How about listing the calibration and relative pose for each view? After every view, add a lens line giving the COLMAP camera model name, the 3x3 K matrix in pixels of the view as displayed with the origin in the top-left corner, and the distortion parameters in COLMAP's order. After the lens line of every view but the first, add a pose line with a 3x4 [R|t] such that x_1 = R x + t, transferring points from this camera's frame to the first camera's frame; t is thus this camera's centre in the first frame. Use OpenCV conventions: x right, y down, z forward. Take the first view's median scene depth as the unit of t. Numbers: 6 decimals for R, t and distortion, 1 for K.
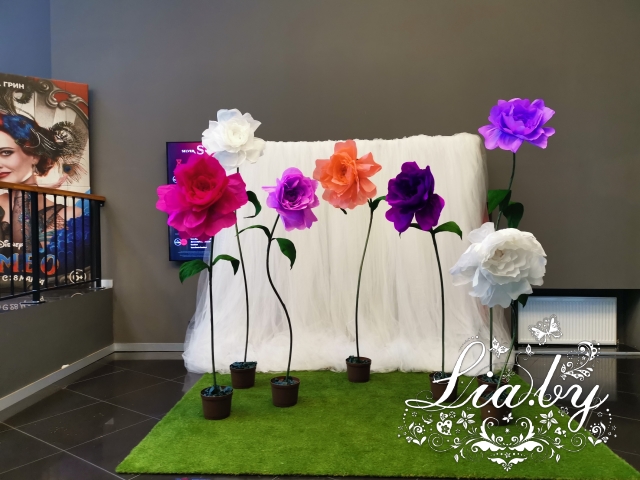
lens RADIAL K [[490.0, 0, 320.0], [0, 490.0, 240.0], [0, 0, 1]] dist [0.065918, -0.060899]
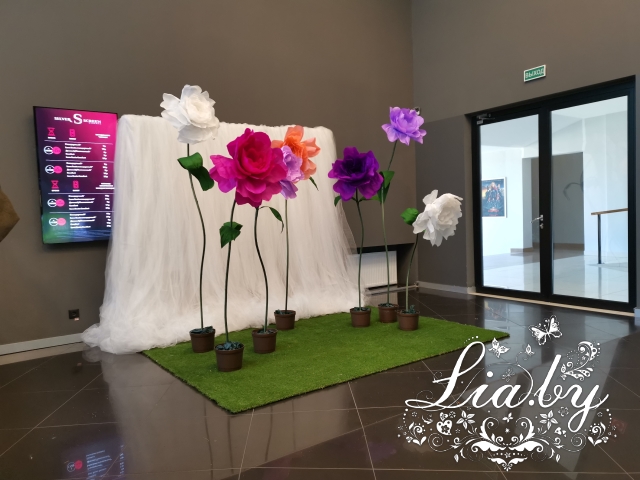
lens RADIAL K [[490.0, 0, 320.0], [0, 490.0, 240.0], [0, 0, 1]] dist [0.065918, -0.060899]
pose [[0.791523, -0.054974, 0.608662, -0.627448], [0.042782, 0.998487, 0.034548, 0.036209], [-0.609641, -0.001305, 0.792677, 0.008116]]
